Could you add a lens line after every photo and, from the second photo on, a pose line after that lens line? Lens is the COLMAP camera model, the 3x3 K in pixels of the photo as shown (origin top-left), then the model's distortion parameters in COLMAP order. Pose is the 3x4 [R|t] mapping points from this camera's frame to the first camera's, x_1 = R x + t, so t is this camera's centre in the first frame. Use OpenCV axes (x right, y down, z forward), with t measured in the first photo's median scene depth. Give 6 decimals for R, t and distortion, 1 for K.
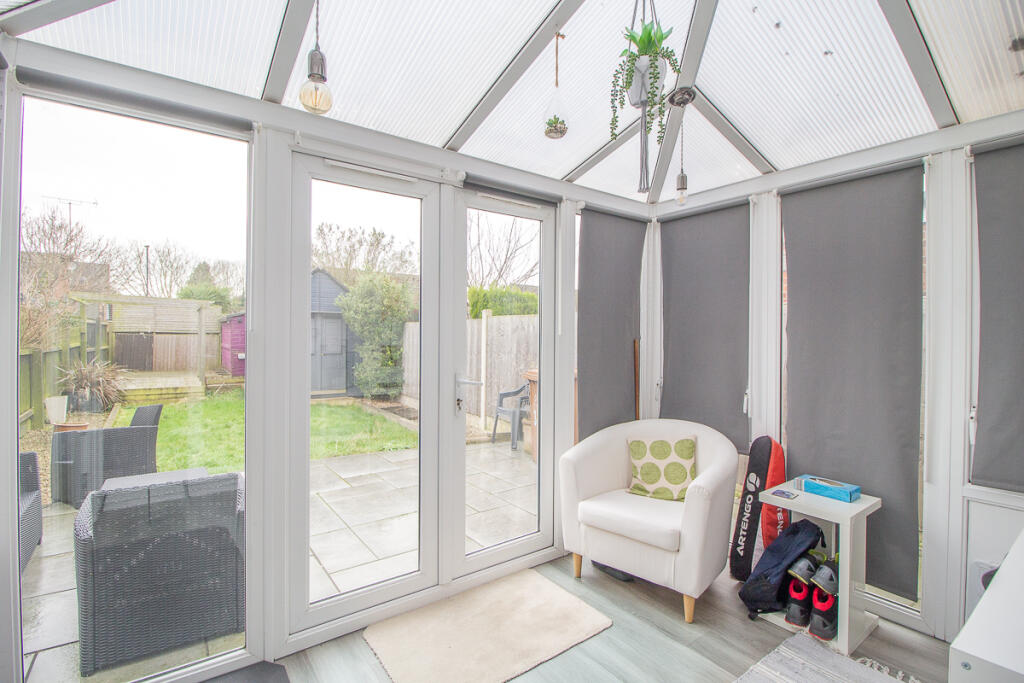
lens RADIAL K [[476.0, 0, 509.6], [0, 476.0, 334.7], [0, 0, 1]] dist [-0.001950, -0.000657]
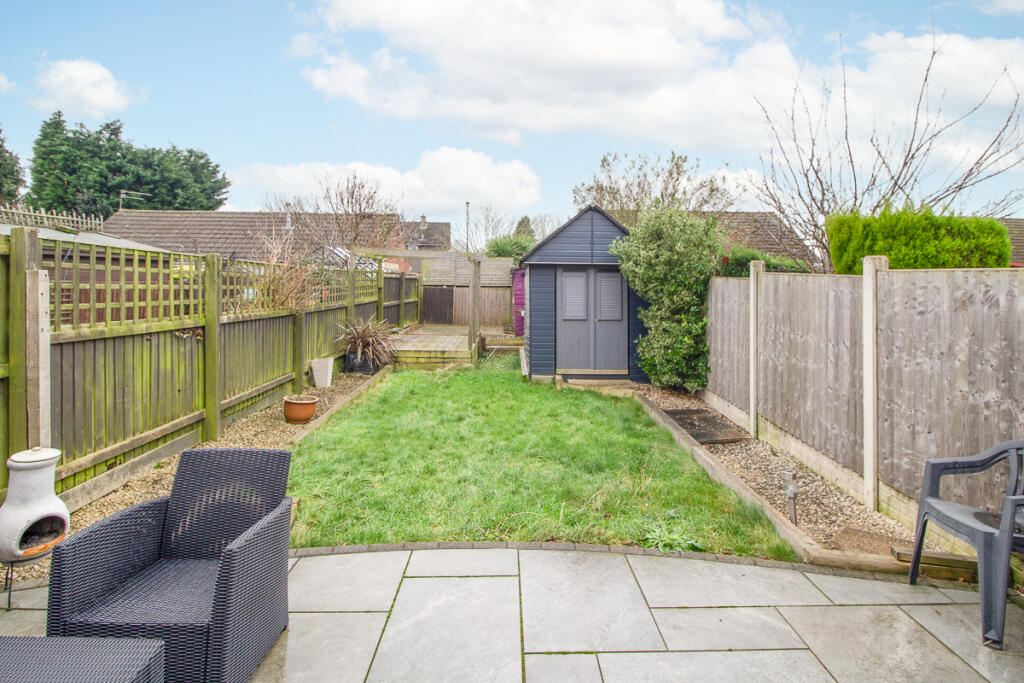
lens RADIAL K [[495.3, 0, 528.0], [0, 495.3, 255.7], [0, 0, 1]] dist [-0.001560, -0.000062]
pose [[0.822828, -0.024024, -0.567783, -0.042836], [-0.005881, 0.998693, -0.050779, -0.021026], [0.568261, 0.045121, 0.821610, 0.323506]]
